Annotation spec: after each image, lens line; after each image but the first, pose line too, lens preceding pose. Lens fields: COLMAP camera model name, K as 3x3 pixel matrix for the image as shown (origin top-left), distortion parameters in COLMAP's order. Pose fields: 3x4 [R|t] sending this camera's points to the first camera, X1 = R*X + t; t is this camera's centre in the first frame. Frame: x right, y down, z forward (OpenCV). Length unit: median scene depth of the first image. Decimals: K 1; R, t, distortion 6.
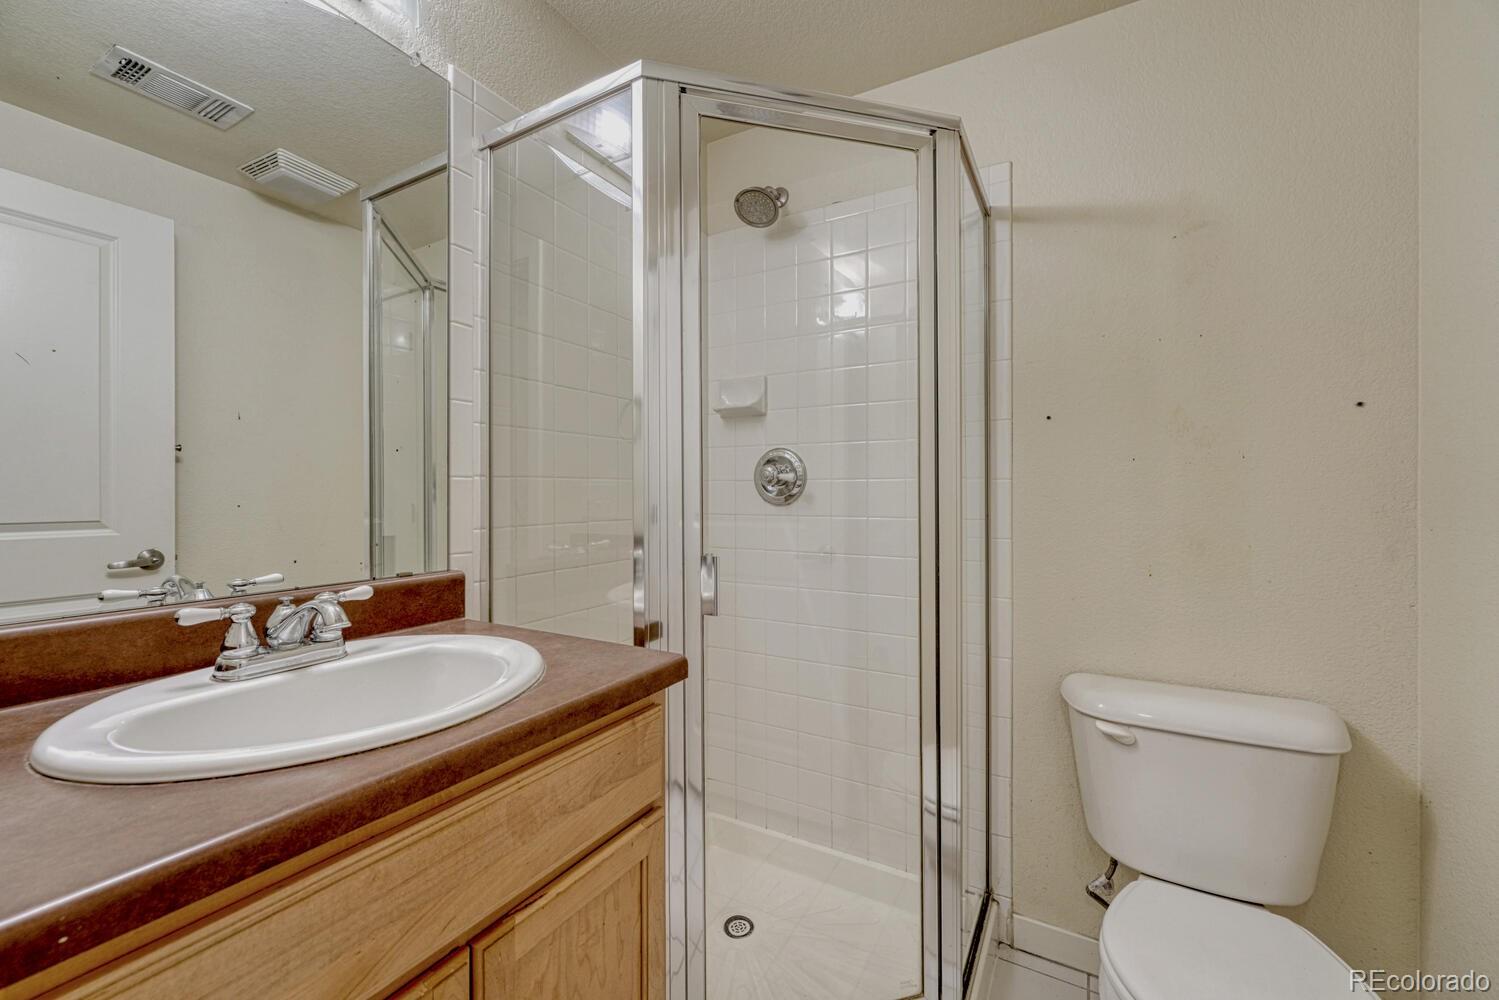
lens RADIAL K [[607.0, 0, 751.1], [0, 607.0, 504.8], [0, 0, 1]] dist [-0.000664, -0.000314]
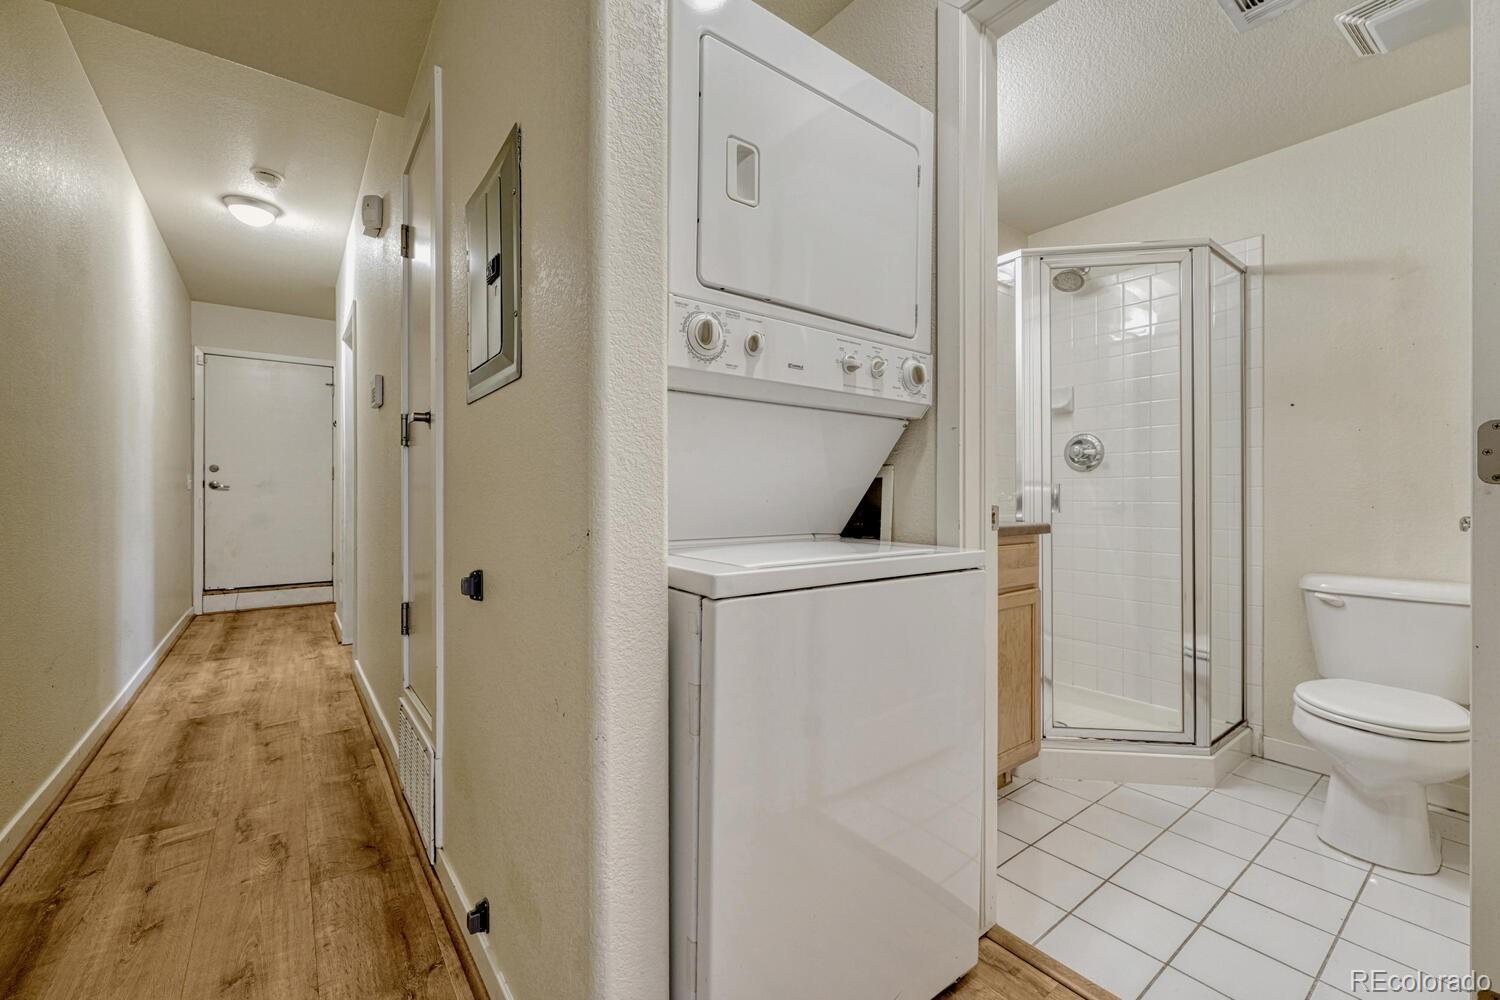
lens RADIAL K [[612.9, 0, 750.0], [0, 612.9, 500.0], [0, 0, 1]] dist [-0.002751, -0.000253]
pose [[0.920189, 0.001966, -0.391469, -0.127327], [-0.005266, 0.999959, -0.007358, 0.092914], [0.391438, 0.008833, 0.920162, -0.775132]]
